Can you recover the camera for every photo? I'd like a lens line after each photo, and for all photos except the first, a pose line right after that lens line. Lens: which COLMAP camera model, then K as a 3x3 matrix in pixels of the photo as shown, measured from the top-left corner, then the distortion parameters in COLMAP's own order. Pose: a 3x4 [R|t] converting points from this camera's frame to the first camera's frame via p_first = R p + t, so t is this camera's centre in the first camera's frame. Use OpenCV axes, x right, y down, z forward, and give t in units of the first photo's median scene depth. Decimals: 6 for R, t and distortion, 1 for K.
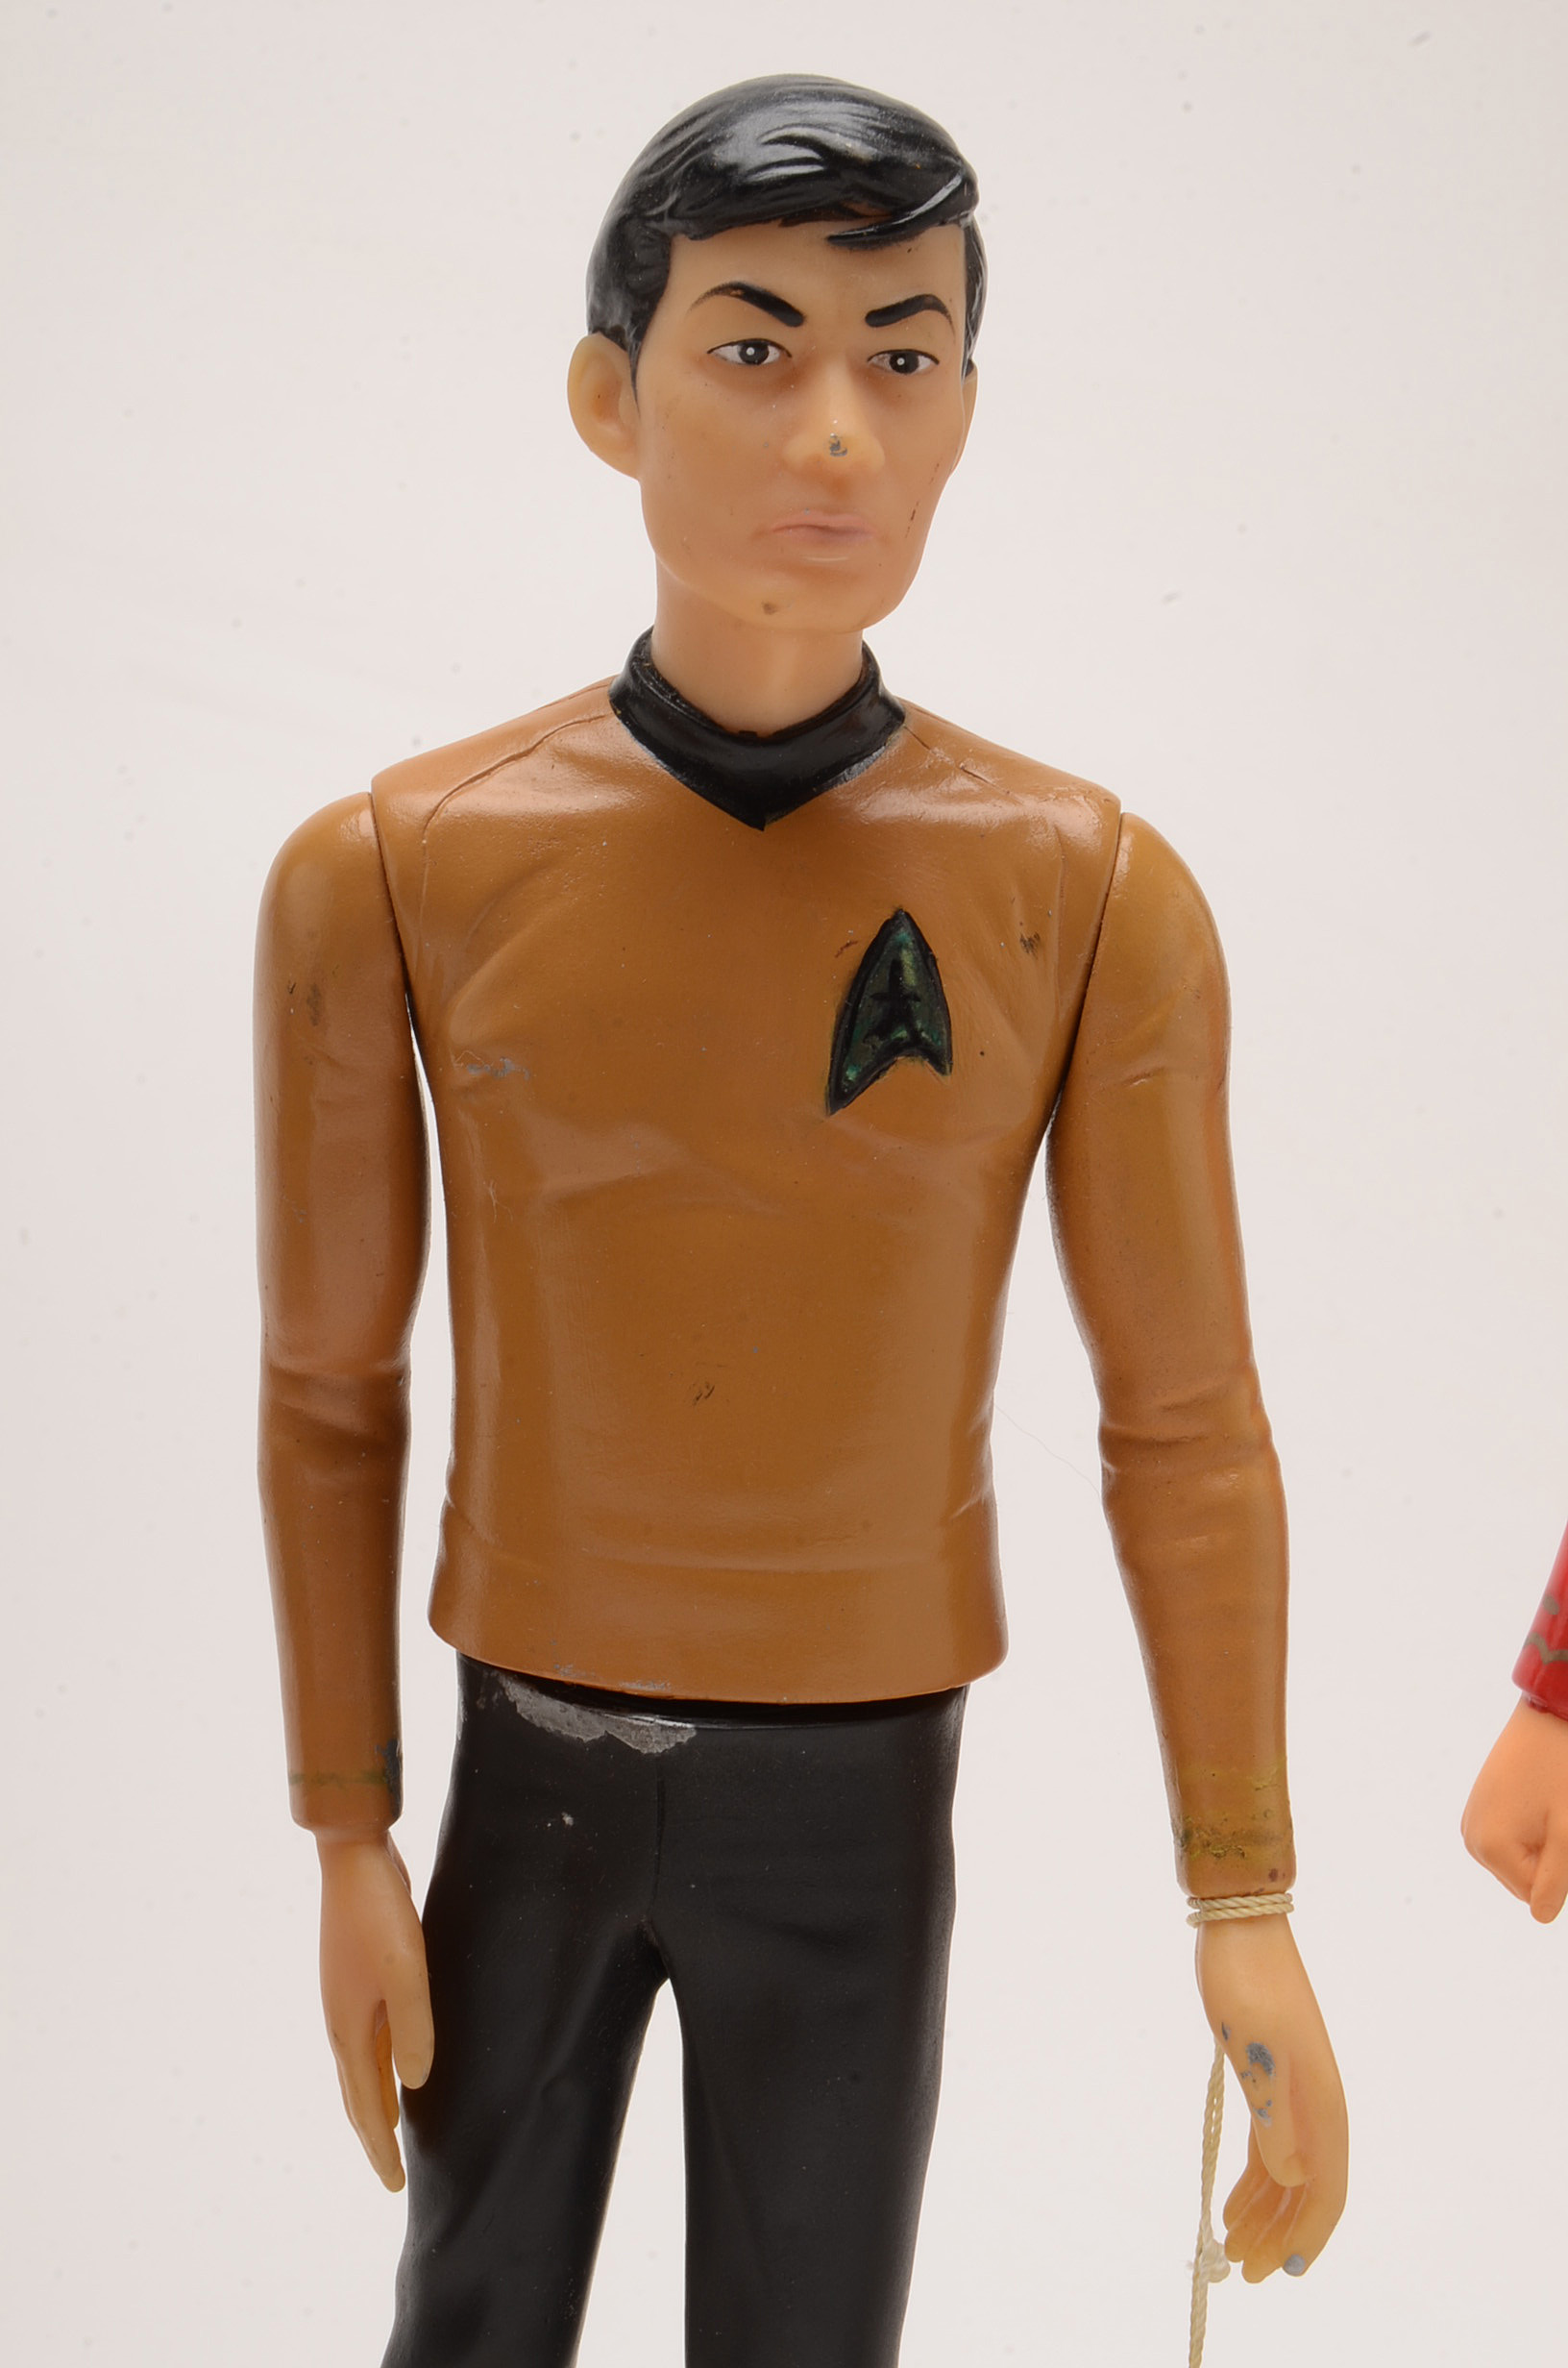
lens RADIAL K [[4428.3, 0, 790.9], [0, 4428.3, 1189.0], [0, 0, 1]] dist [-0.027083, 0.000000]
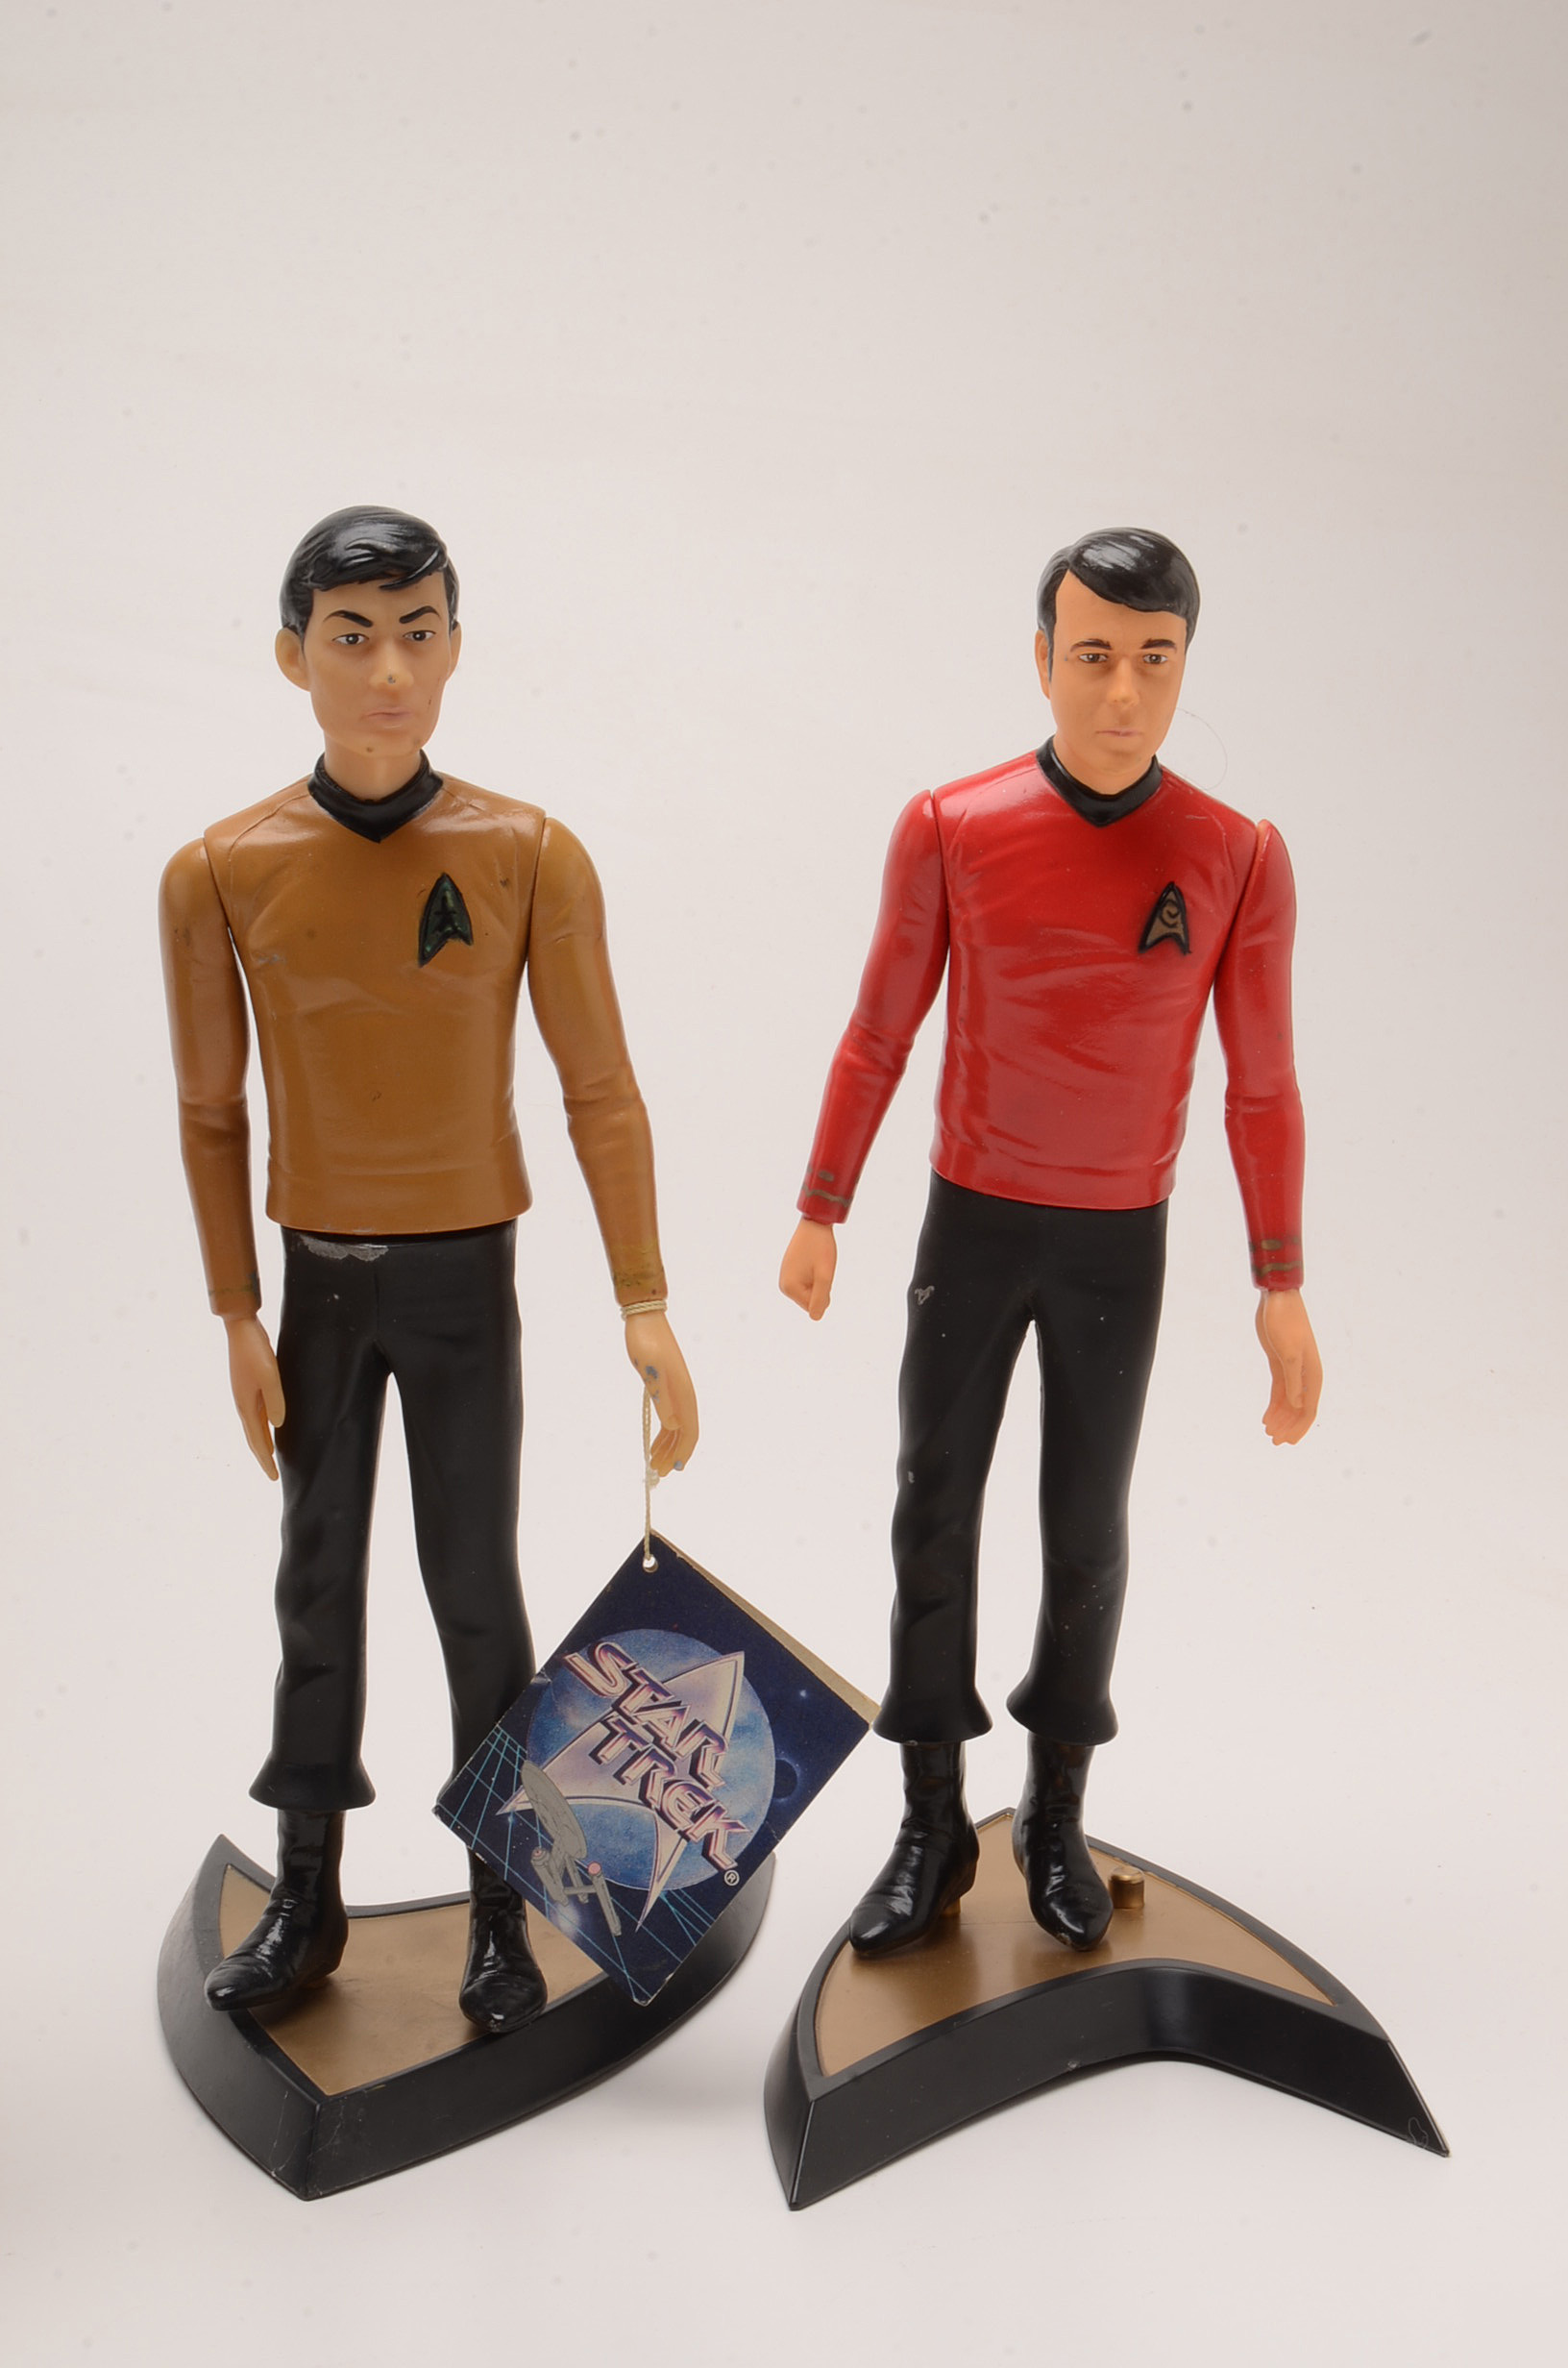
lens RADIAL K [[4496.6, 0, 773.9], [0, 4496.6, 1181.0], [0, 0, 1]] dist [0.013708, 0.000000]
pose [[0.996357, -0.084584, 0.010884, 0.148356], [0.083971, 0.995312, 0.047981, -0.003166], [-0.014892, -0.046892, 0.998789, -1.243799]]
